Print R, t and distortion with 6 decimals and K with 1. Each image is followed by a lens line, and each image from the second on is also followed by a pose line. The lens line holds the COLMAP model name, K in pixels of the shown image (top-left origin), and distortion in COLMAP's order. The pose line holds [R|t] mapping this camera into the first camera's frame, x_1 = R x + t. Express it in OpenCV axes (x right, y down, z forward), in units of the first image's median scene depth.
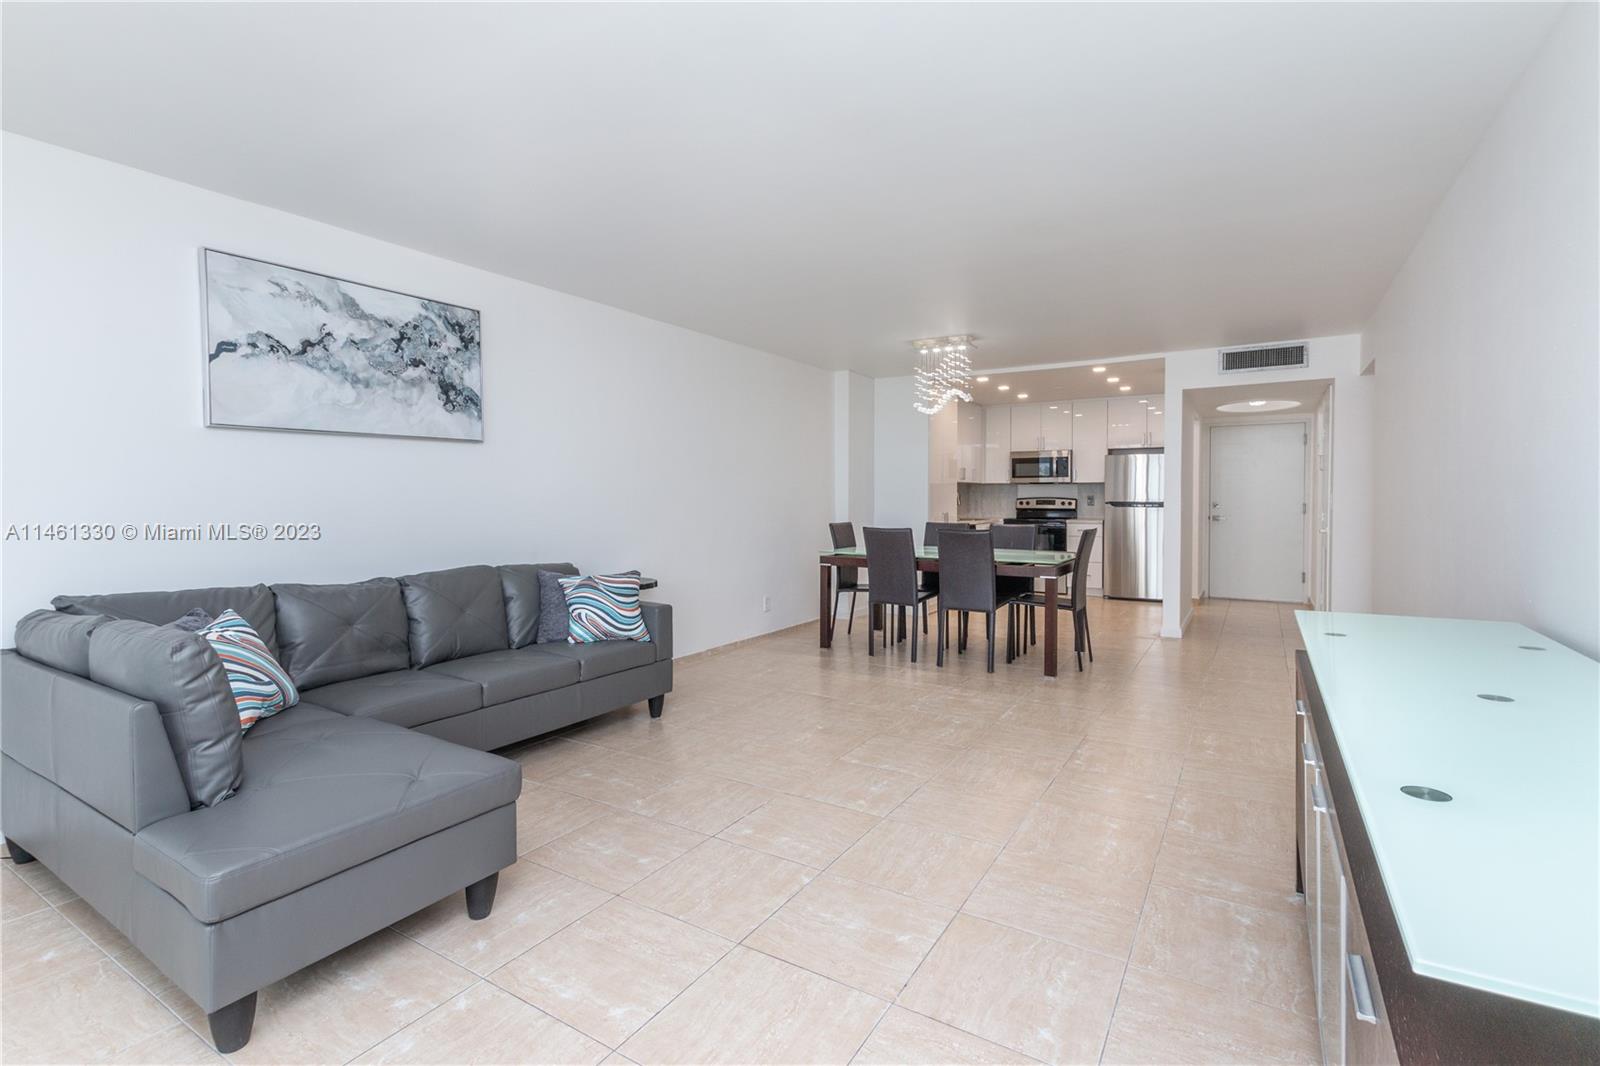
lens RADIAL K [[736.6, 0, 793.6], [0, 736.6, 509.8], [0, 0, 1]] dist [0.012914, 0.000197]
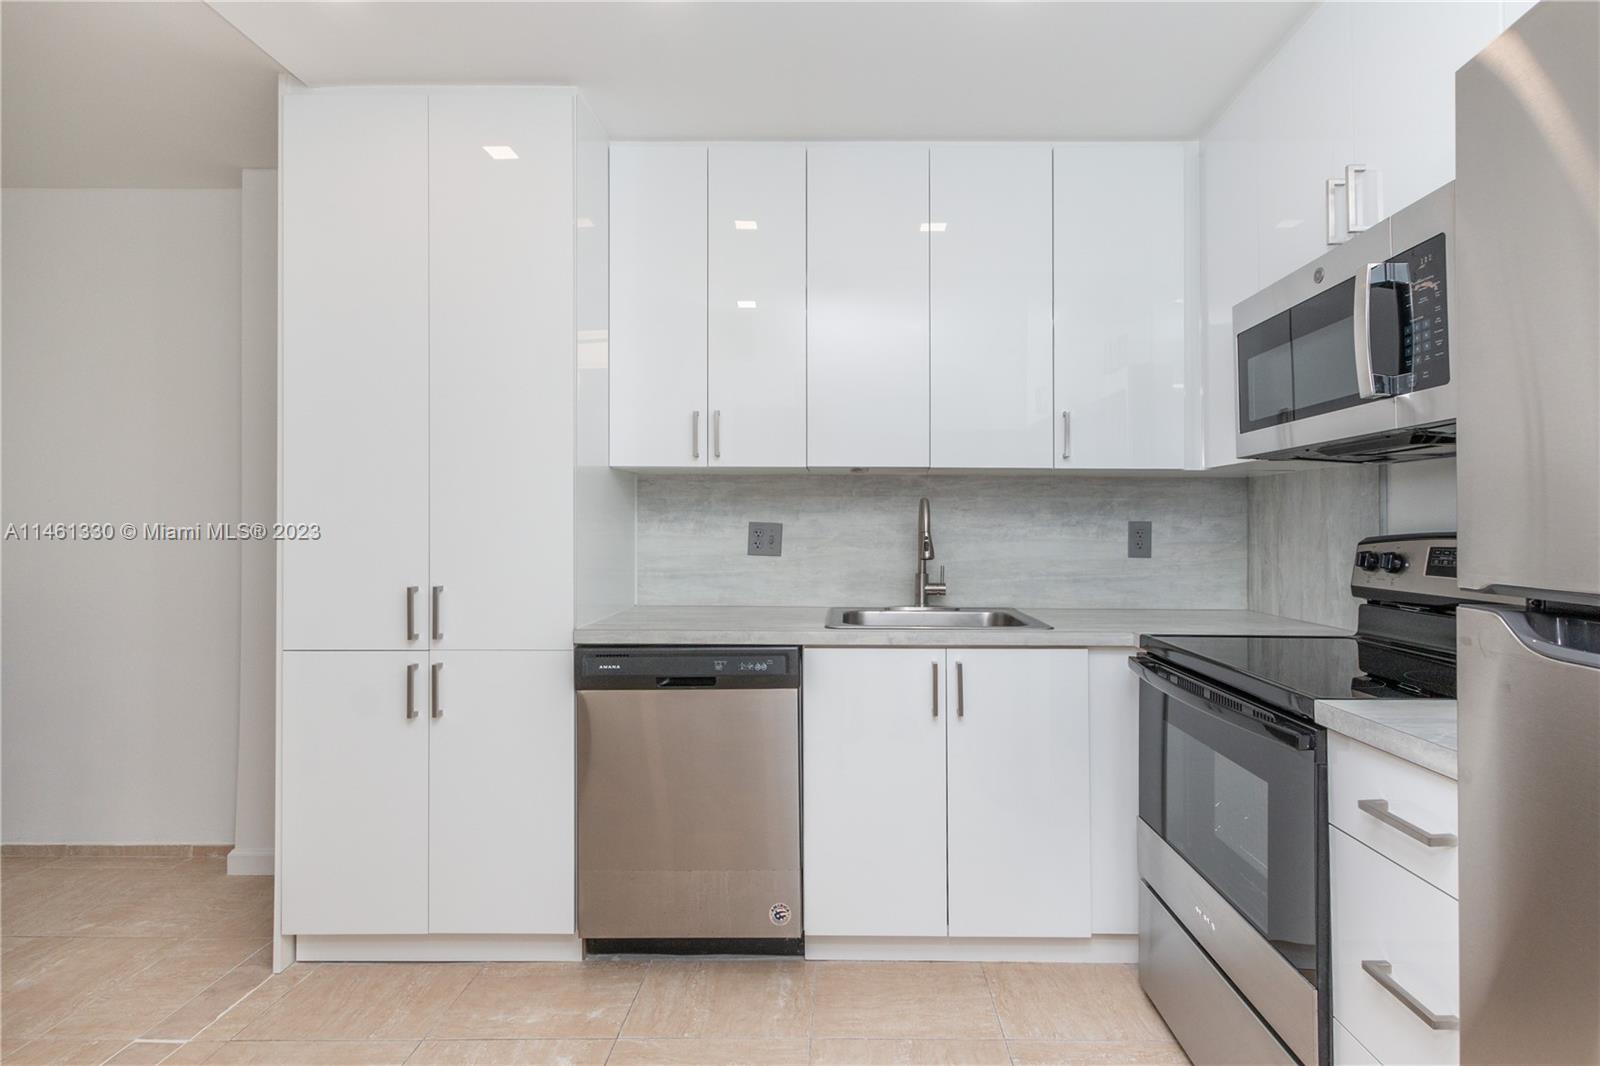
lens RADIAL K [[772.5, 0, 802.7], [0, 772.5, 517.4], [0, 0, 1]] dist [-0.000426, -0.000317]
pose [[0.529951, -0.006551, -0.848003, 0.419367], [-0.019894, 0.999599, -0.020154, -0.014462], [0.847795, 0.027551, 0.529608, 0.811818]]
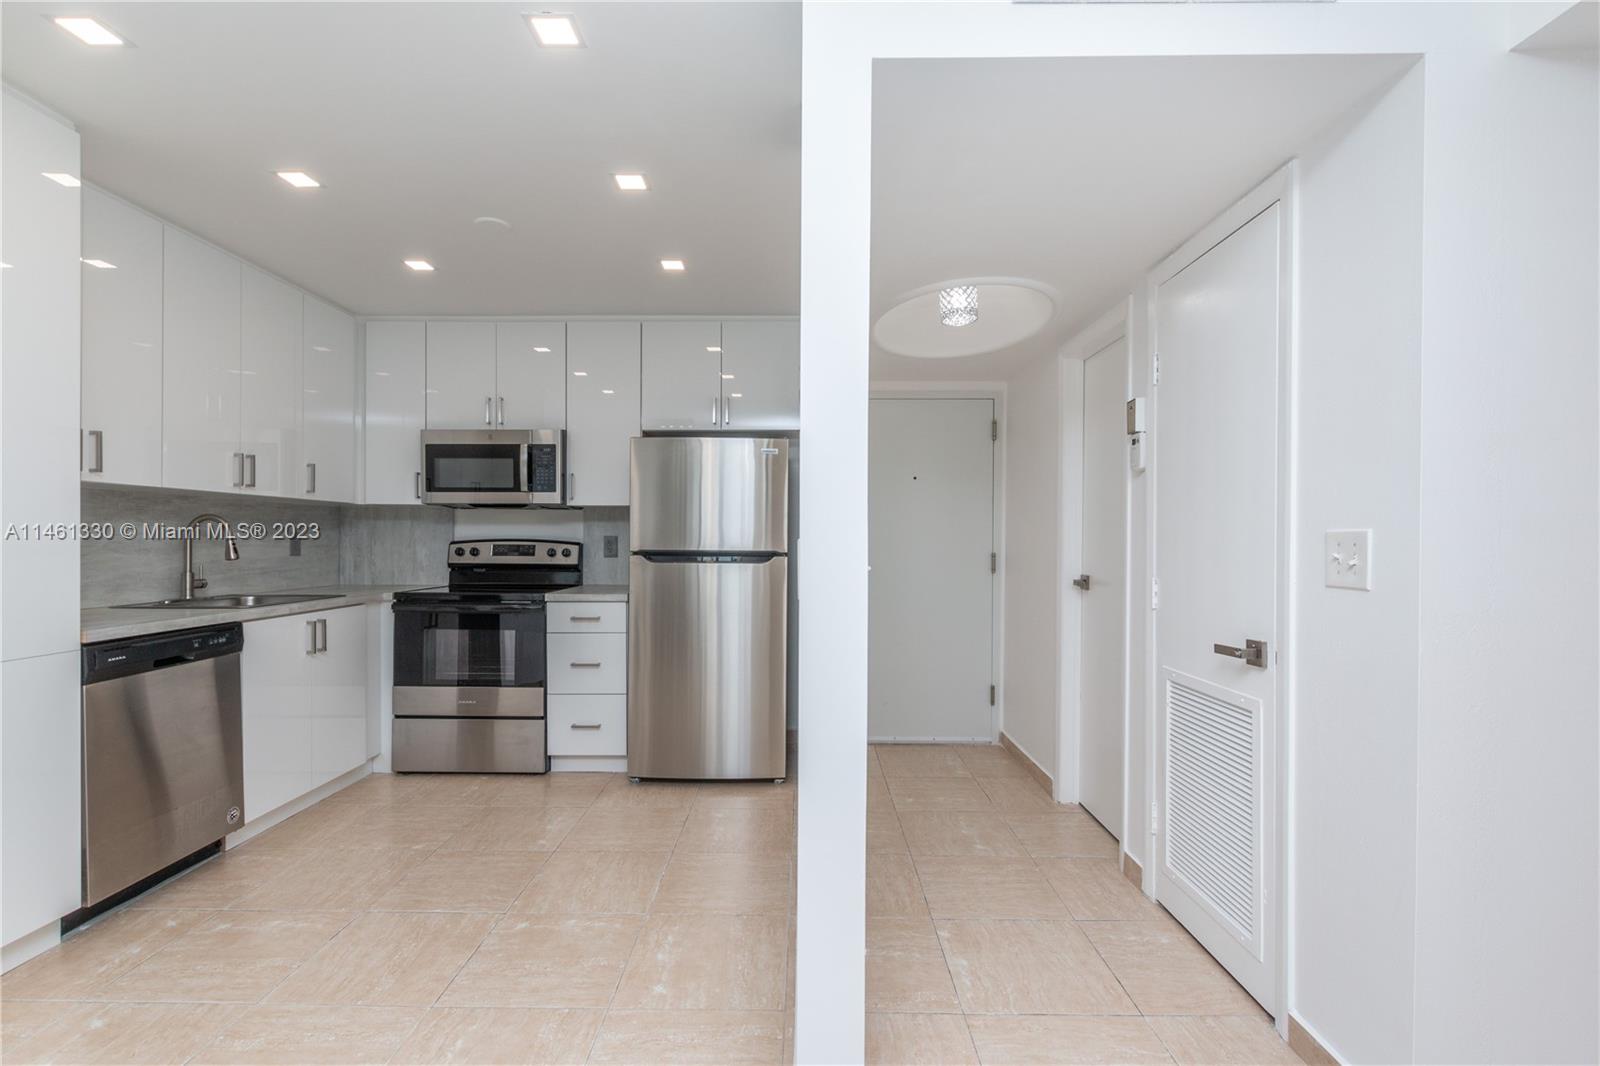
lens RADIAL K [[726.0, 0, 796.4], [0, 726.0, 542.1], [0, 0, 1]] dist [0.003898, 0.000360]
pose [[0.852008, 0.002362, 0.523524, 0.268156], [0.005045, 0.999906, -0.012722, -0.009010], [-0.523505, 0.013480, 0.851916, 0.563571]]
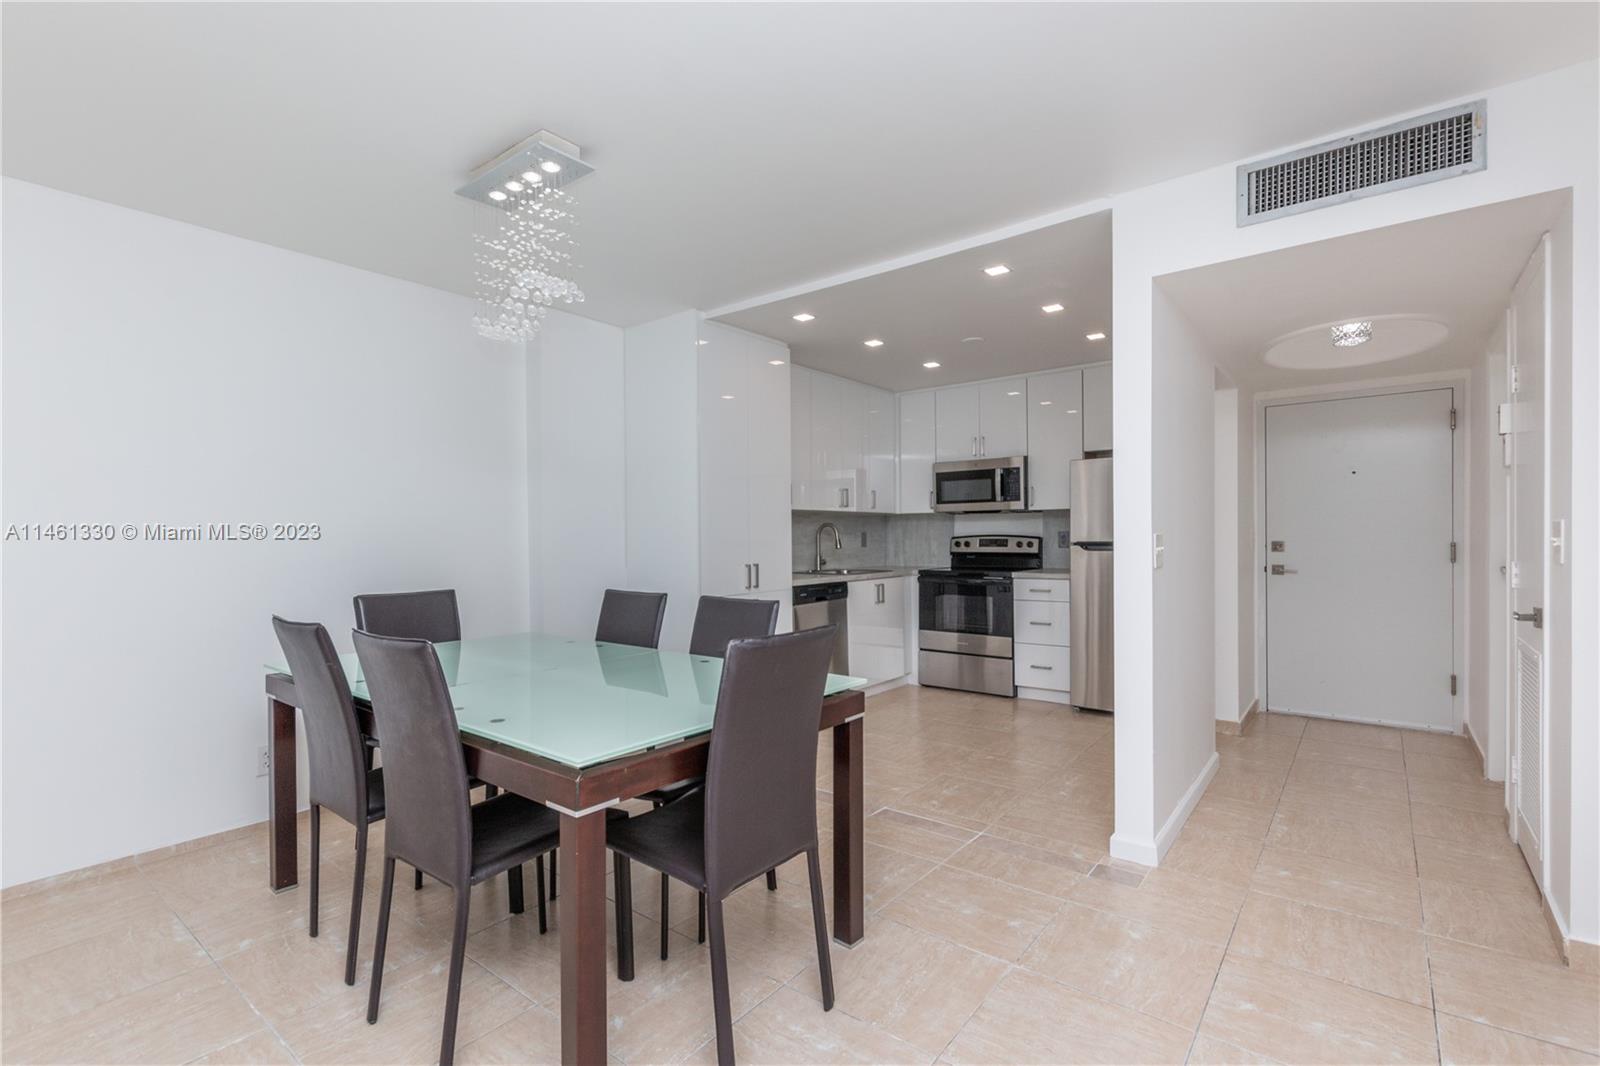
lens RADIAL K [[726.0, 0, 796.4], [0, 726.0, 542.1], [0, 0, 1]] dist [0.003898, 0.000360]
pose [[0.994034, -0.007852, -0.108787, 0.252765], [0.006792, 0.999926, -0.010106, -0.005940], [0.108858, 0.009307, 0.994014, 0.389688]]
